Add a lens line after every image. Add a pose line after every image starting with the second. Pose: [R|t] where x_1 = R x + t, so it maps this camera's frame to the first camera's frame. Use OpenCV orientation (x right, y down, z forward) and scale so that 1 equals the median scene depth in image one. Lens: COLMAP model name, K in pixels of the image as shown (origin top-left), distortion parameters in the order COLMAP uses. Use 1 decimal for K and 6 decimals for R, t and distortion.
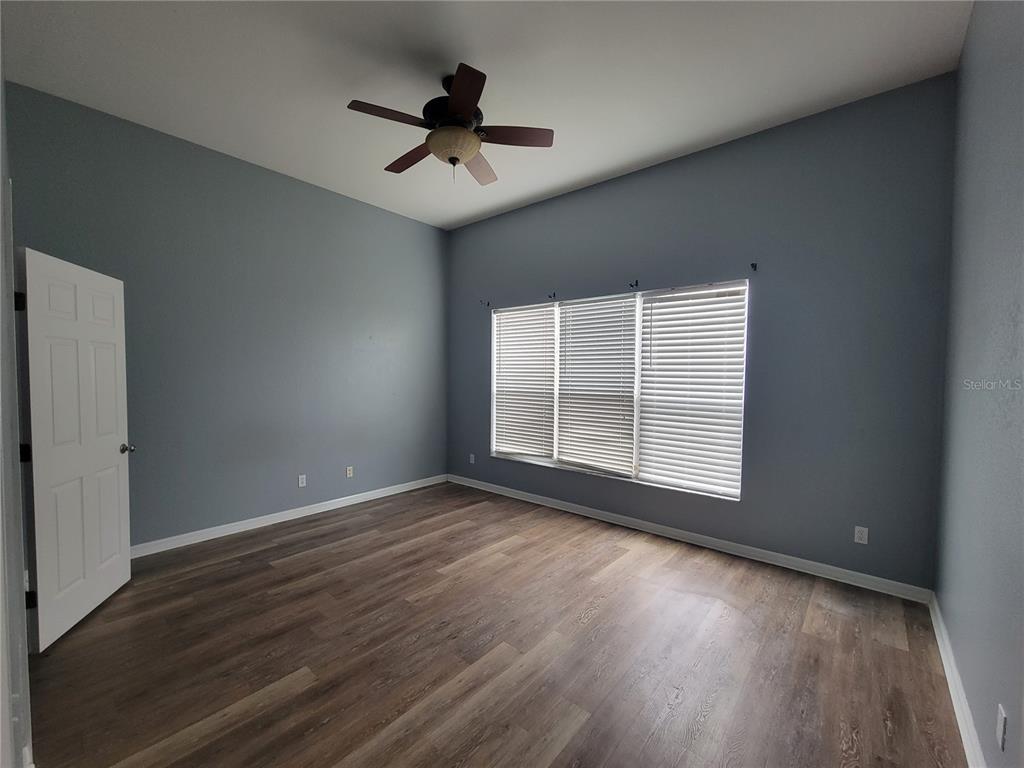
lens RADIAL K [[418.0, 0, 512.2], [0, 418.0, 385.3], [0, 0, 1]] dist [-0.005668, 0.000217]
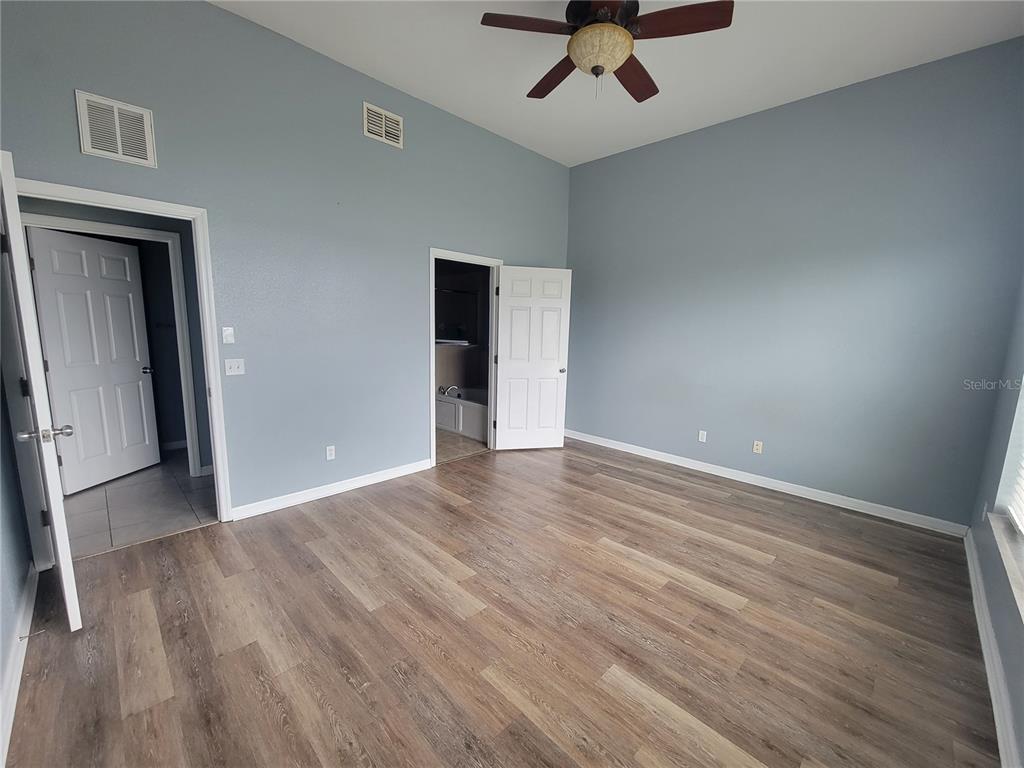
lens RADIAL K [[418.0, 0, 512.1], [0, 418.0, 387.4], [0, 0, 1]] dist [-0.005668, 0.000217]
pose [[-0.074154, 0.142510, -0.987012, 0.621387], [-0.053731, 0.987728, 0.146650, -0.014255], [0.995798, 0.063908, -0.065587, 0.723893]]
